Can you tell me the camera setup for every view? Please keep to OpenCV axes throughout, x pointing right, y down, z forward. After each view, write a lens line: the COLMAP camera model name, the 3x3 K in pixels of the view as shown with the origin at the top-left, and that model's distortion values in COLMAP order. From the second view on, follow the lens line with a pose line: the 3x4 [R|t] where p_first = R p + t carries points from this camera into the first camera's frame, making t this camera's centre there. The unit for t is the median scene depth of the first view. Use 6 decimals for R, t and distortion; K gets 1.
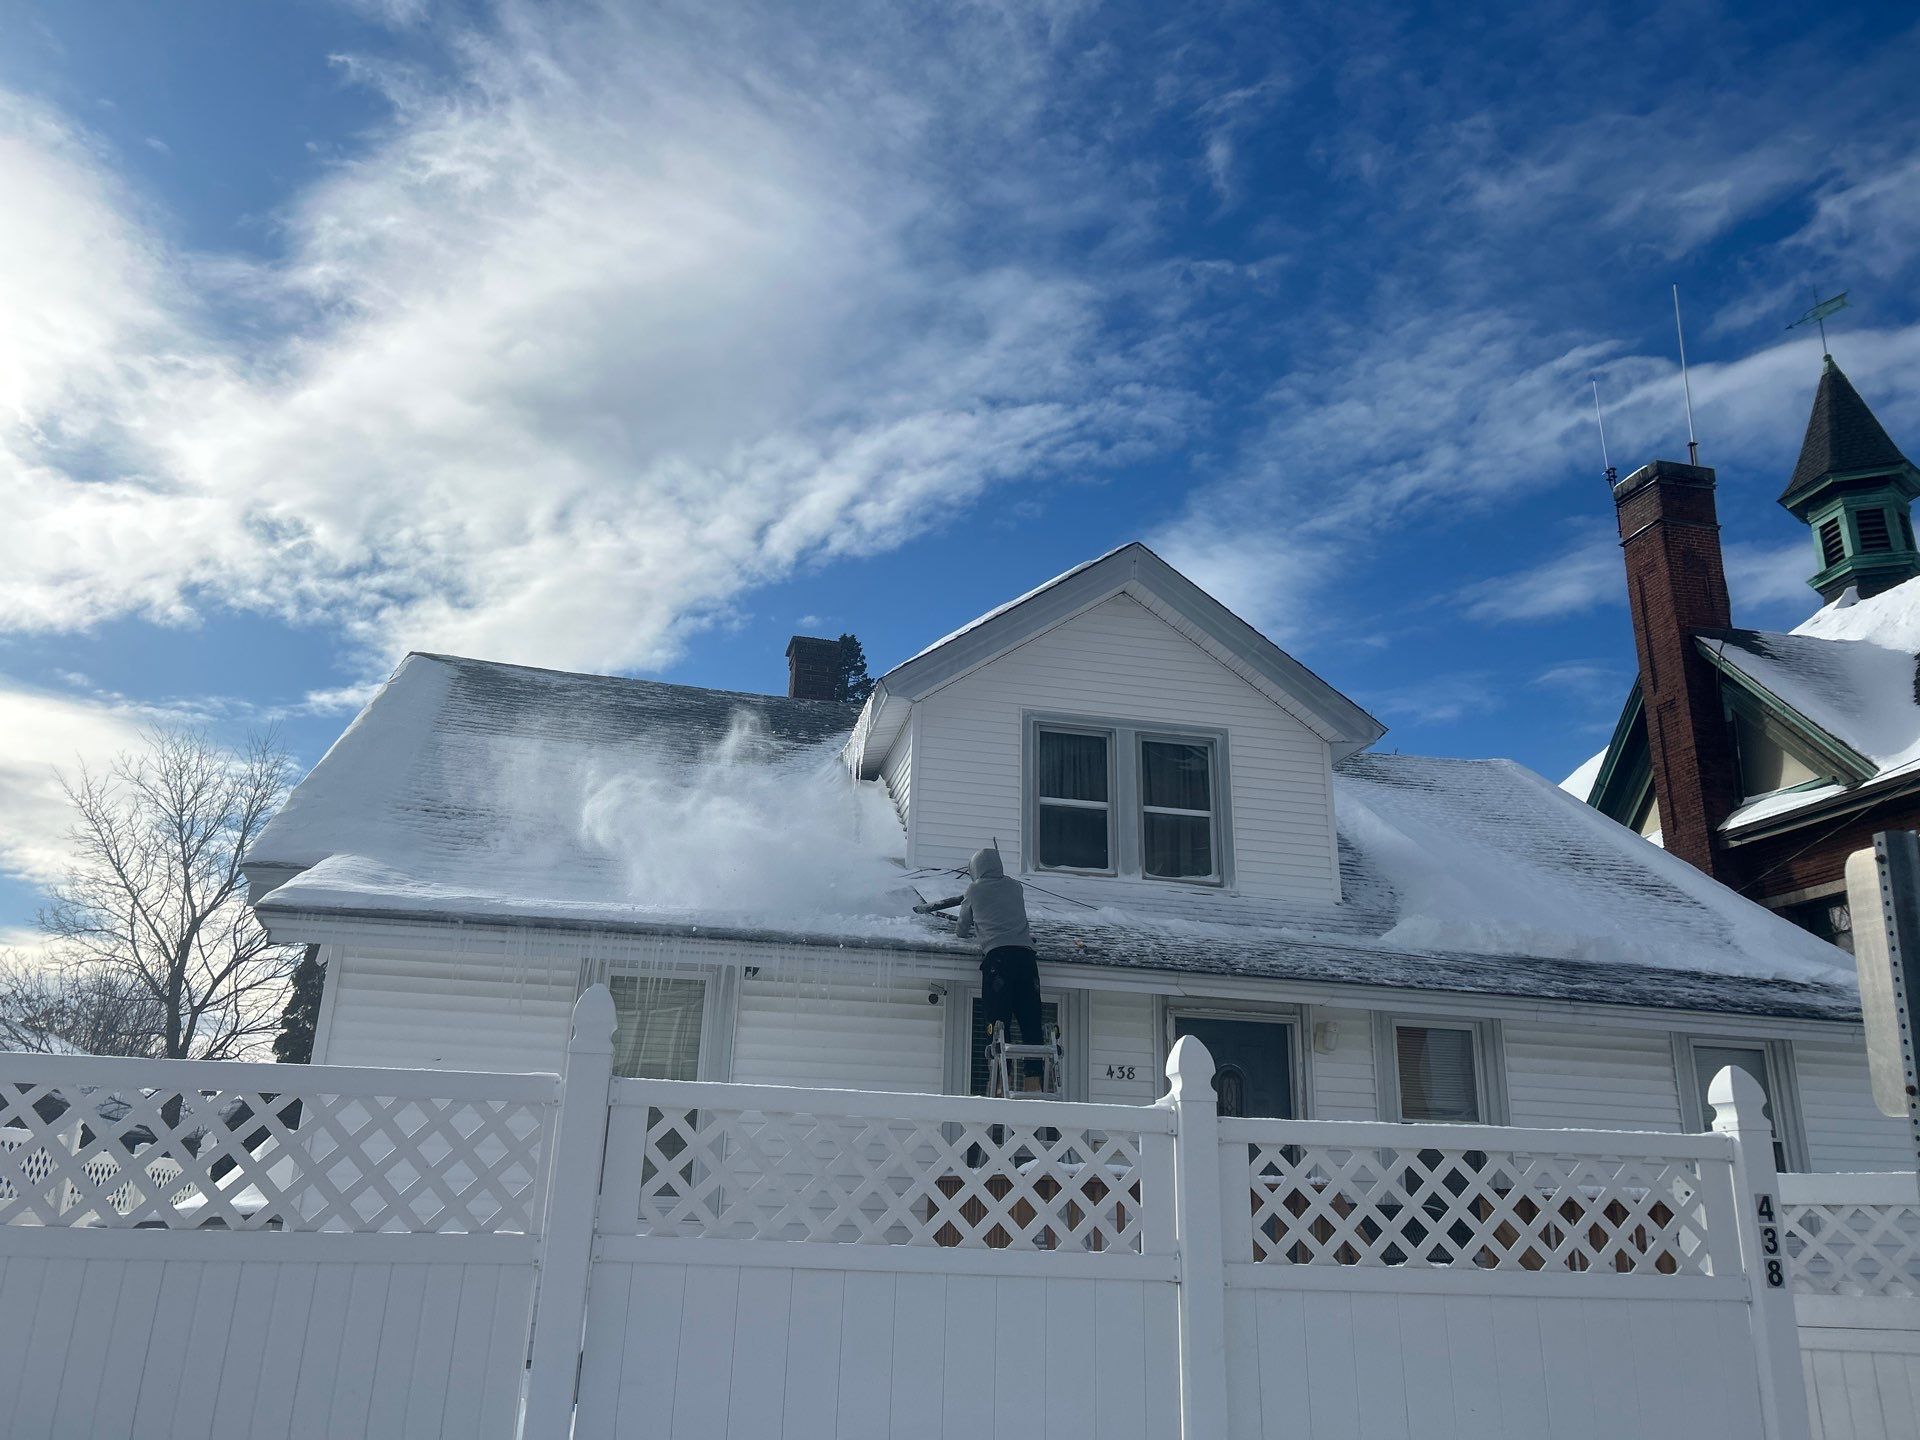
lens RADIAL K [[1426.8, 0, 966.9], [0, 1426.8, 701.0], [0, 0, 1]] dist [0.047116, -0.050529]
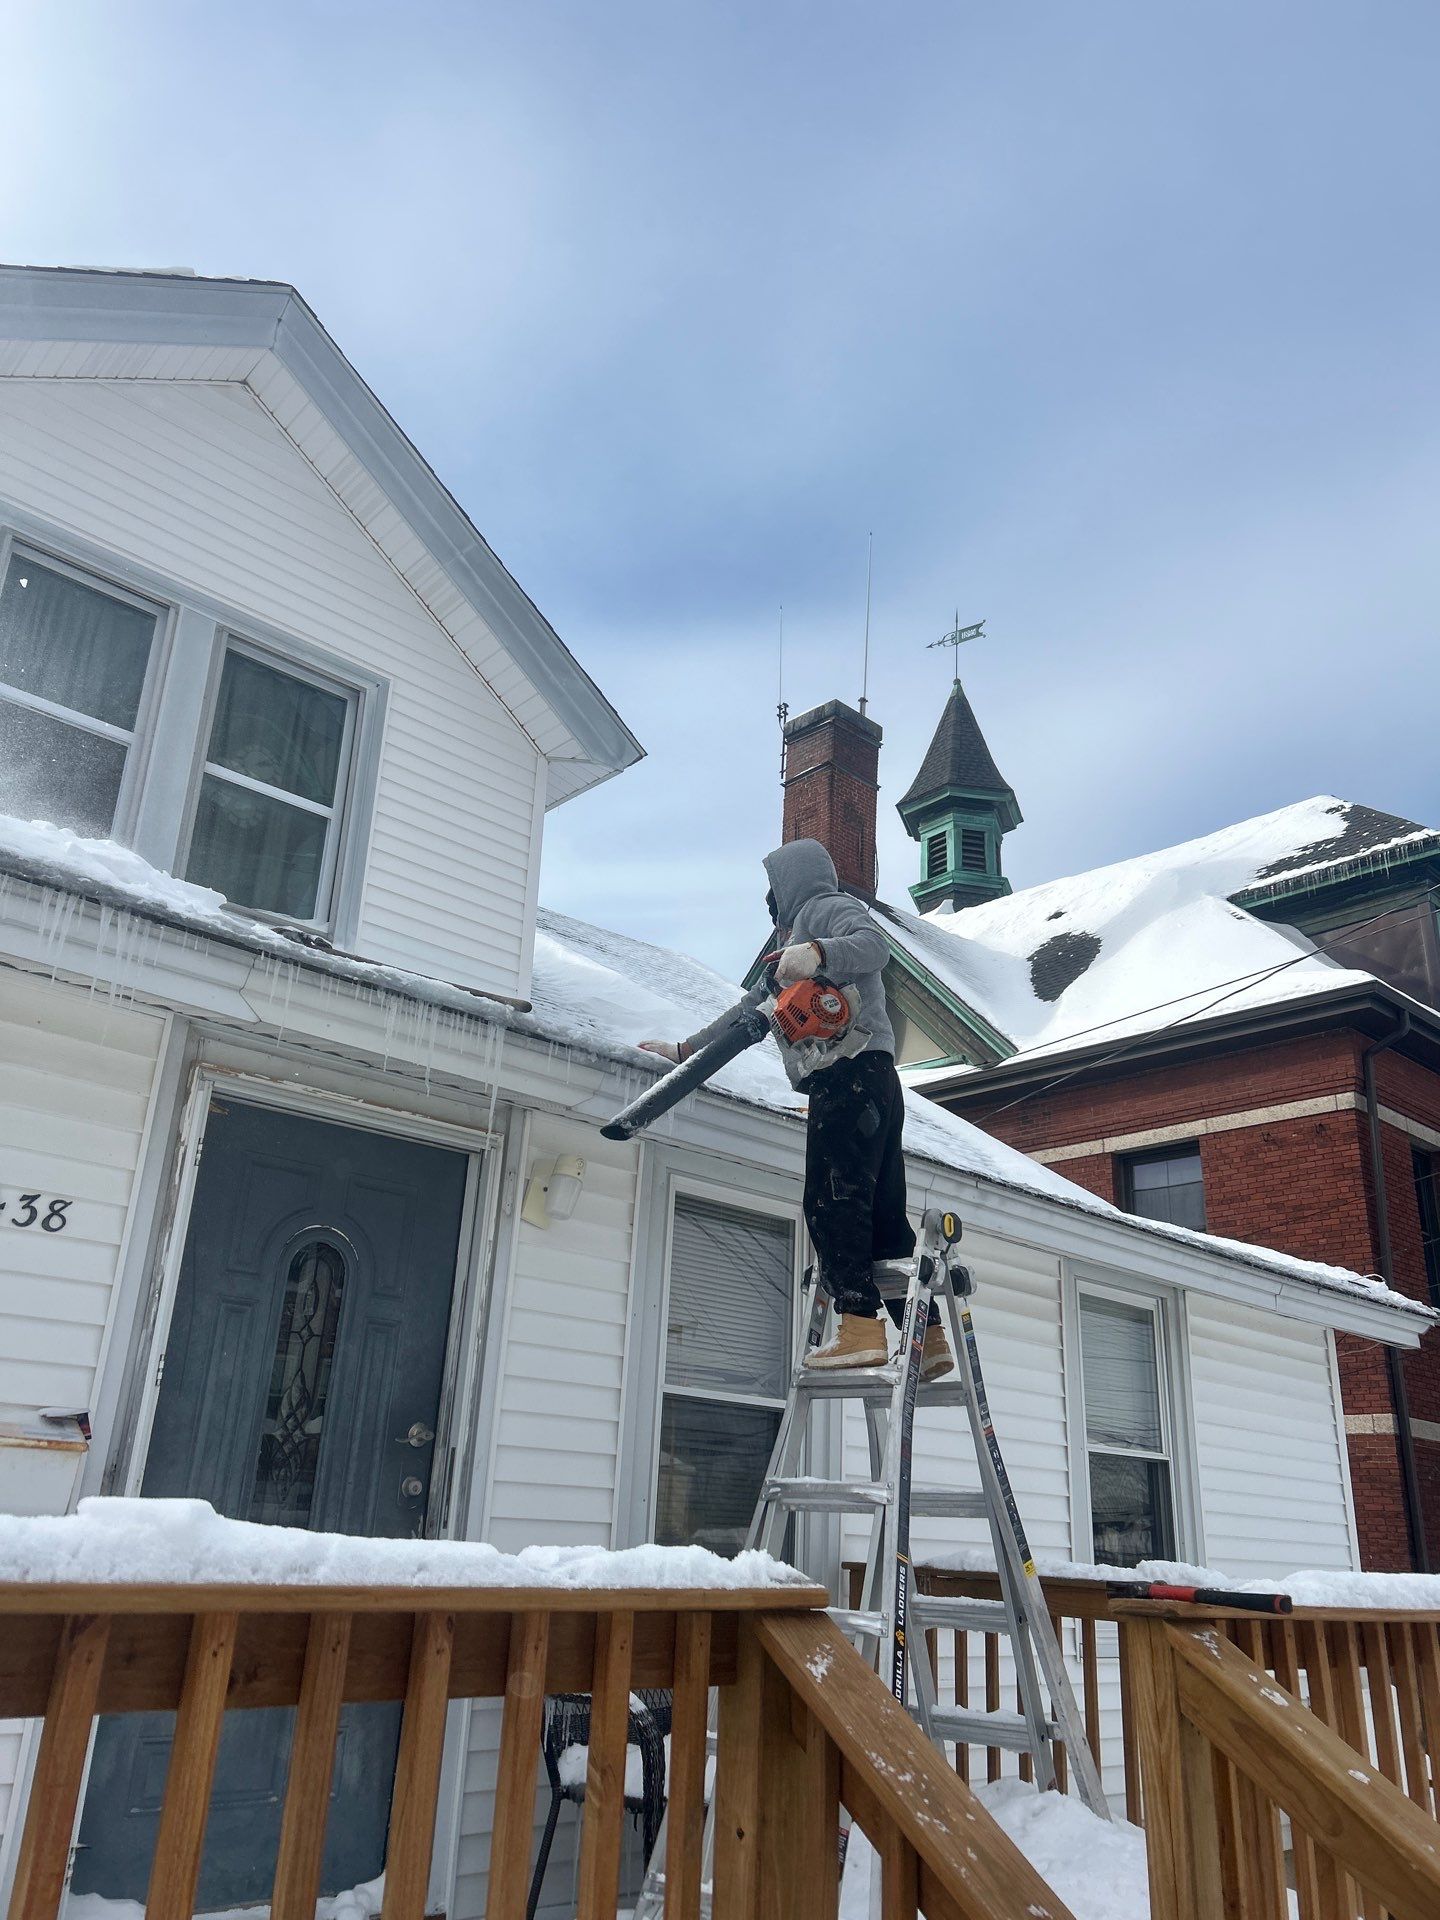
lens RADIAL K [[1426.8, 0, 711.6], [0, 1426.8, 970.9], [0, 0, 1]] dist [0.047116, -0.050529]
pose [[0.869897, 0.190173, 0.455097, 0.075881], [-0.183095, 0.981259, -0.060063, 0.177866], [-0.457990, -0.031077, 0.888414, 0.563718]]
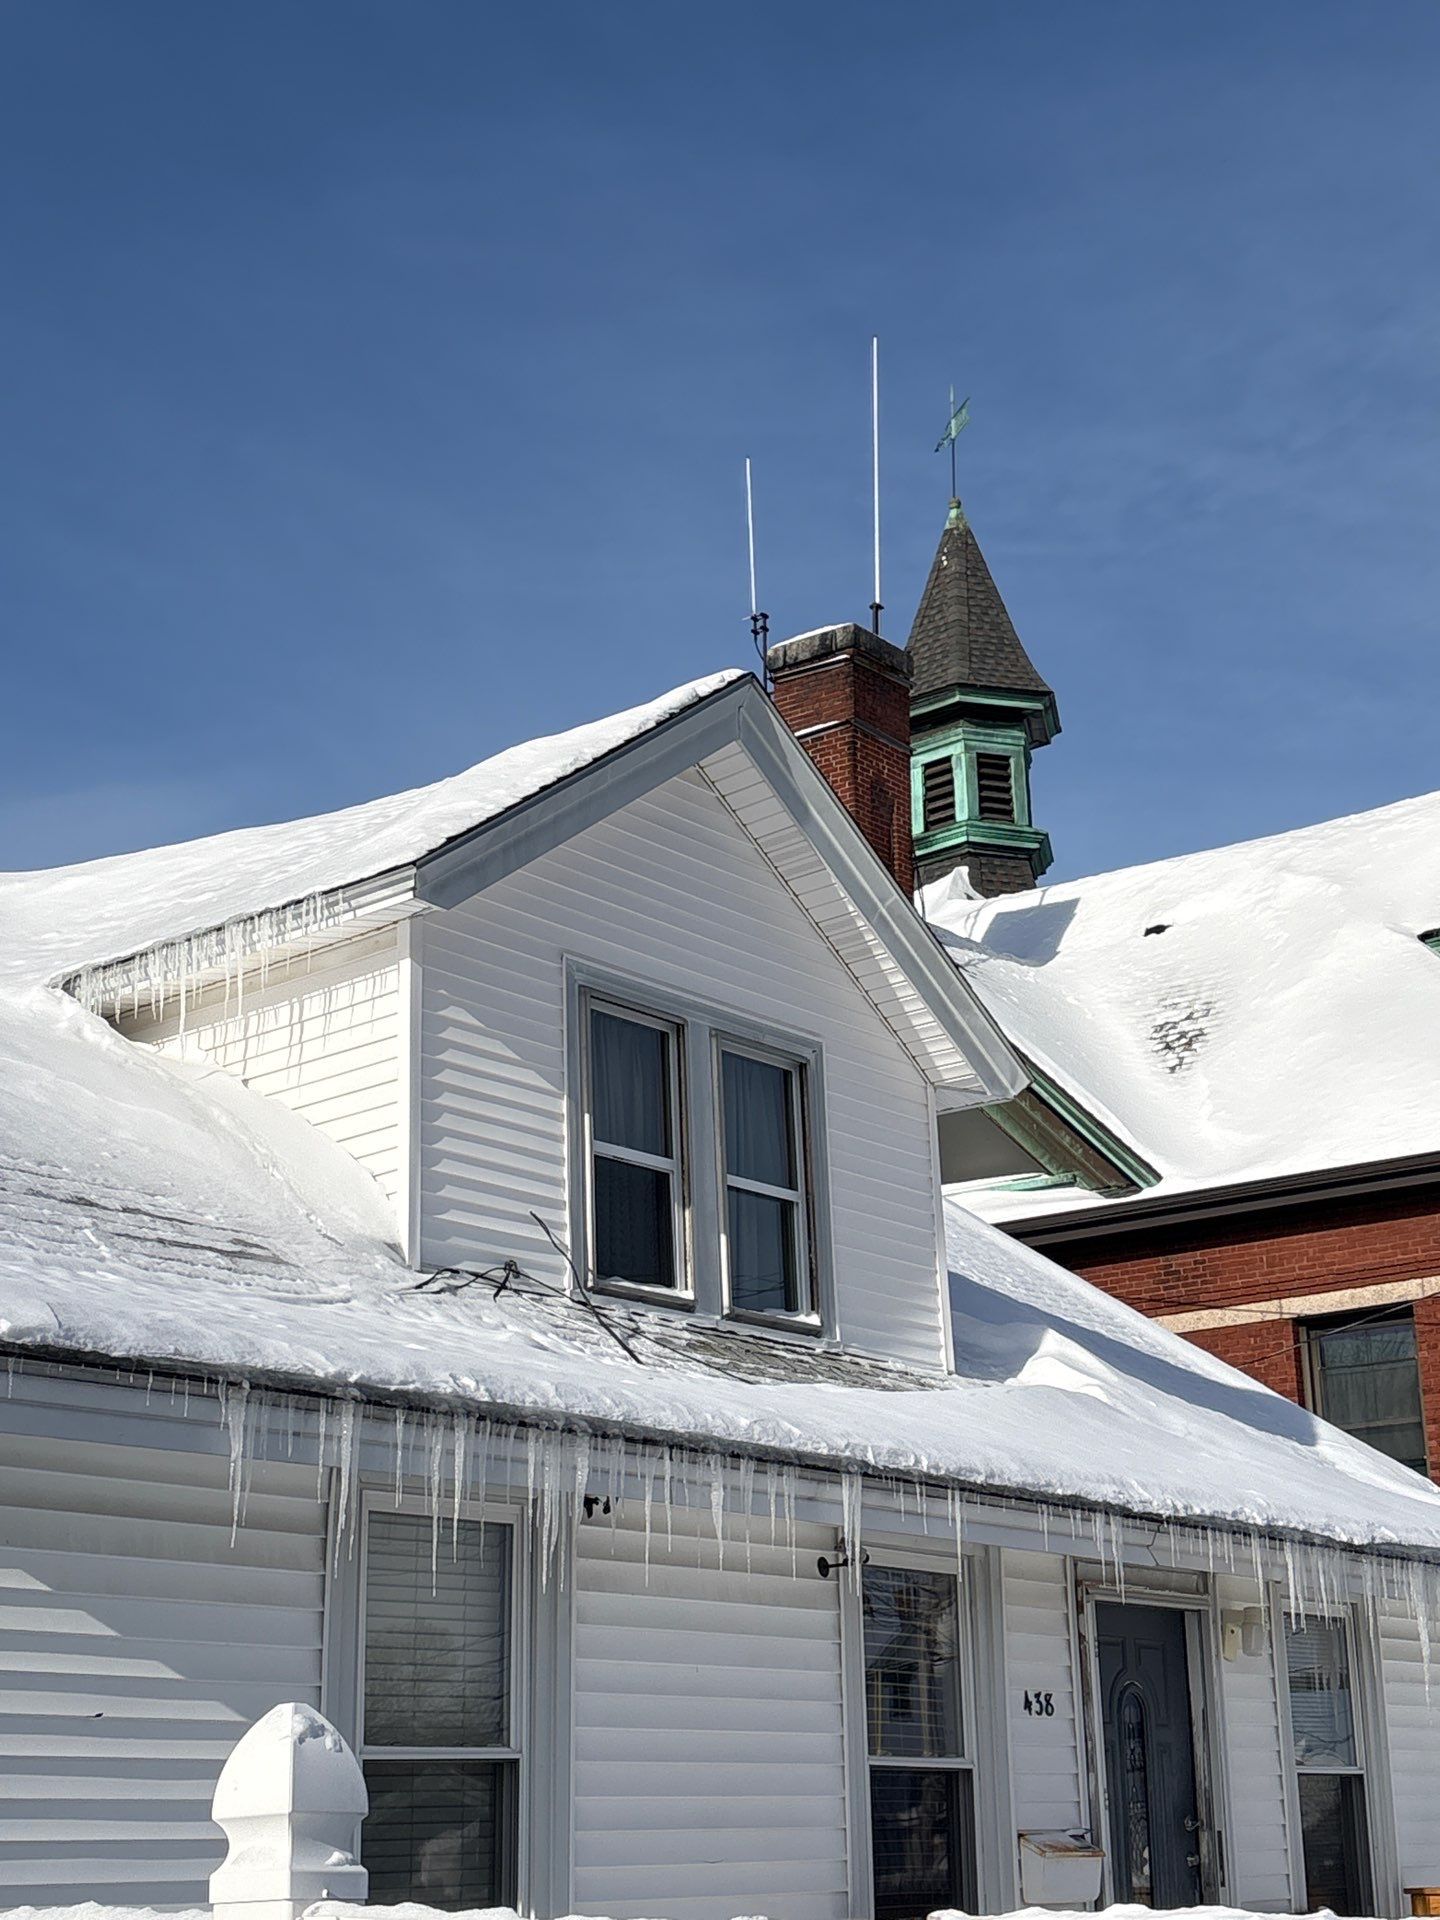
lens RADIAL K [[2717.1, 0, 706.3], [0, 2717.1, 953.6], [0, 0, 1]] dist [0.042169, 0.000000]
pose [[0.787956, 0.148226, 0.597624, -0.606622], [-0.167558, 0.985581, -0.023527, 0.022223], [-0.592494, -0.081598, 0.801431, 0.247361]]
